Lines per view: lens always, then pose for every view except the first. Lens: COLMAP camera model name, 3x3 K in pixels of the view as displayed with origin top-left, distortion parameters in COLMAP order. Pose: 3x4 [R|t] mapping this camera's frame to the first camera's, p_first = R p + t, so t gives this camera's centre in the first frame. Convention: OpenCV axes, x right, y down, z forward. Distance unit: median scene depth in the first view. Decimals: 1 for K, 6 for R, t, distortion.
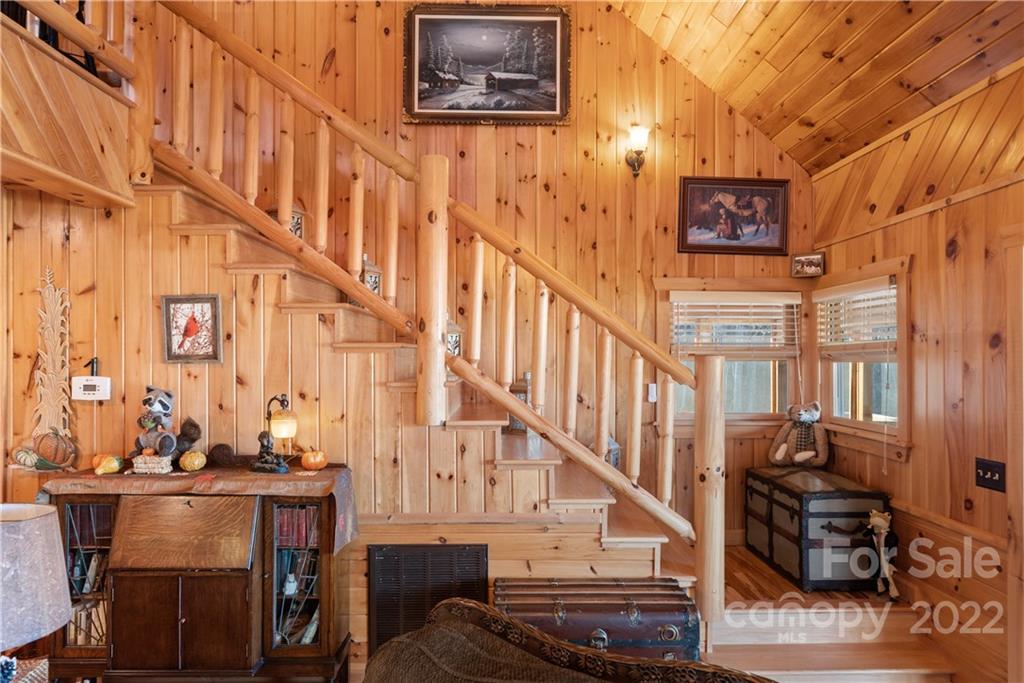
lens RADIAL K [[677.6, 0, 513.8], [0, 677.6, 355.2], [0, 0, 1]] dist [0.003117, 0.000568]
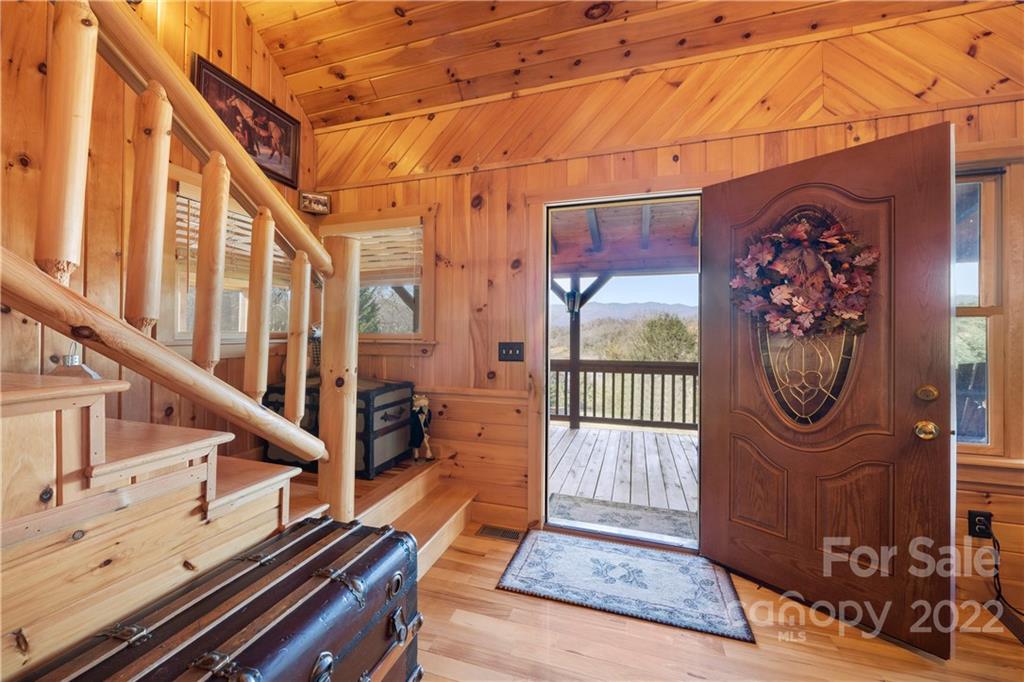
lens RADIAL K [[386.7, 0, 512.7], [0, 386.7, 329.5], [0, 0, 1]] dist [-0.002932, -0.000114]
pose [[0.324733, 0.006985, 0.945780, -0.103567], [-0.004053, 0.999974, -0.005993, 0.113030], [-0.945797, -0.001887, 0.324753, 0.616298]]
